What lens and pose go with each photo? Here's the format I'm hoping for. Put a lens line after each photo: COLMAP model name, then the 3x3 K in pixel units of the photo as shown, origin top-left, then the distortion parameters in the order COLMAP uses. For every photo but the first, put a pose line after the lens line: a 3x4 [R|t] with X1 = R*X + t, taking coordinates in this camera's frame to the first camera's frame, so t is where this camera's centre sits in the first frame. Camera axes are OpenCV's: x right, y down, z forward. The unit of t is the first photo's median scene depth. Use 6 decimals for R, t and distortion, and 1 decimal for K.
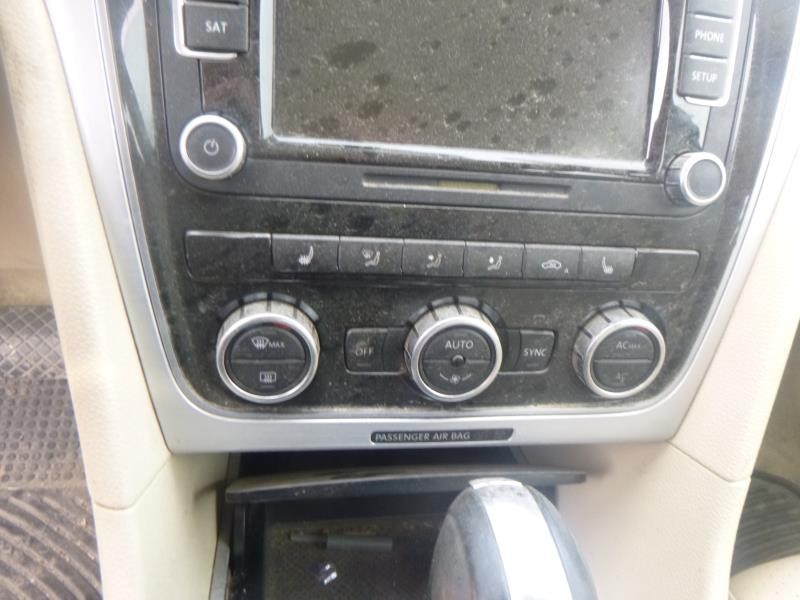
lens RADIAL K [[608.9, 0, 399.3], [0, 608.9, 299.1], [0, 0, 1]] dist [-0.020365, 0.001648]
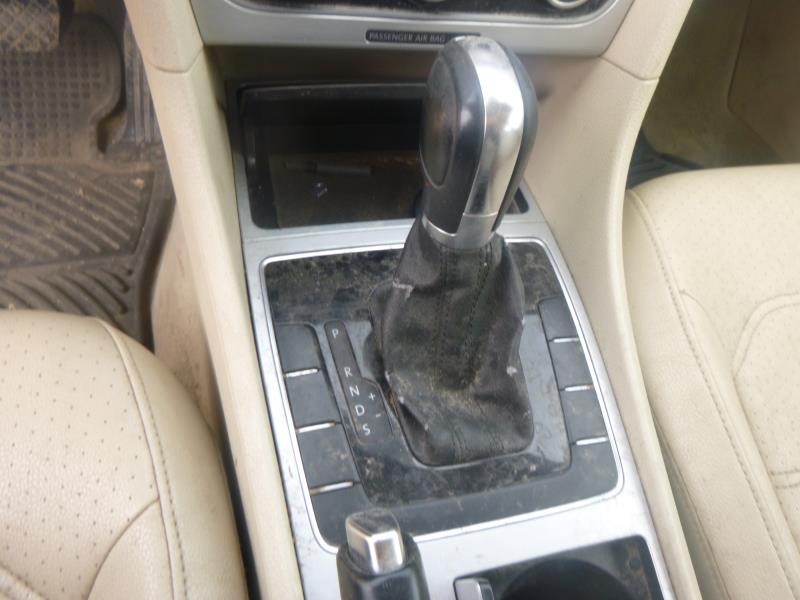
lens RADIAL K [[608.9, 0, 402.0], [0, 608.9, 298.7], [0, 0, 1]] dist [-0.020365, 0.001648]
pose [[0.995756, -0.028381, 0.087543, -0.044170], [-0.010234, 0.911210, 0.411816, 0.094827], [-0.091458, -0.410964, 0.907052, -0.152658]]
